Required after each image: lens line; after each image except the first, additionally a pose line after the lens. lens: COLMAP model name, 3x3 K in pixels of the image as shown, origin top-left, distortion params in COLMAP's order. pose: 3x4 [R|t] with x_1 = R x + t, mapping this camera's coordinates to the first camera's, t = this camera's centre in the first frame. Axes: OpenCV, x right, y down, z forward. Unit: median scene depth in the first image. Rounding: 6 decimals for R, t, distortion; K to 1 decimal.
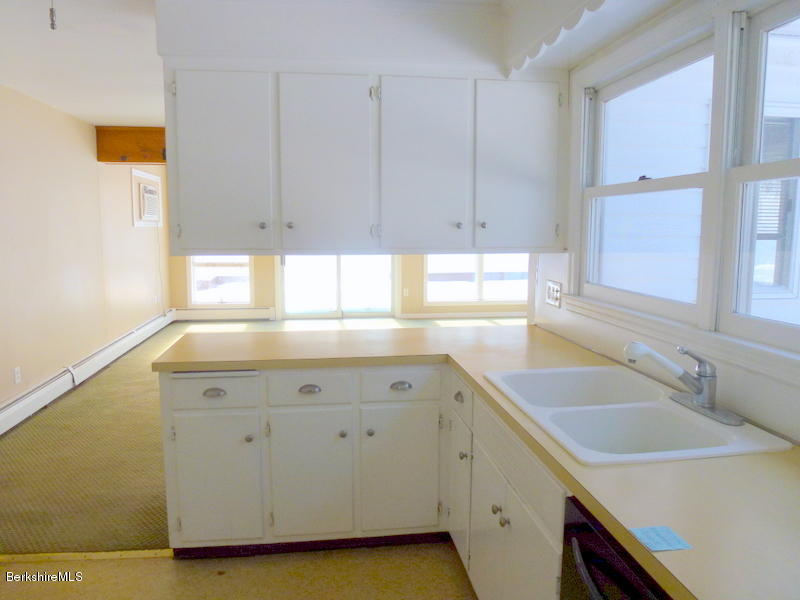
lens RADIAL K [[599.1, 0, 401.9], [0, 599.1, 300.2], [0, 0, 1]] dist [-0.035212, -0.005276]
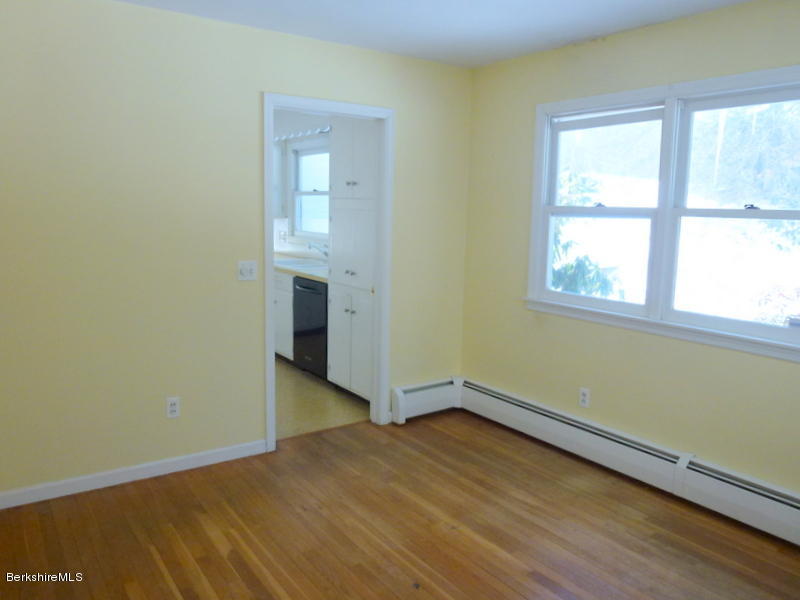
lens RADIAL K [[599.1, 0, 401.4], [0, 599.1, 298.6], [0, 0, 1]] dist [-0.035212, -0.005276]
pose [[0.884981, -0.046282, 0.463322, -0.457566], [0.037212, 0.998895, 0.028704, 0.197418], [-0.464139, -0.008161, 0.885725, -1.374760]]
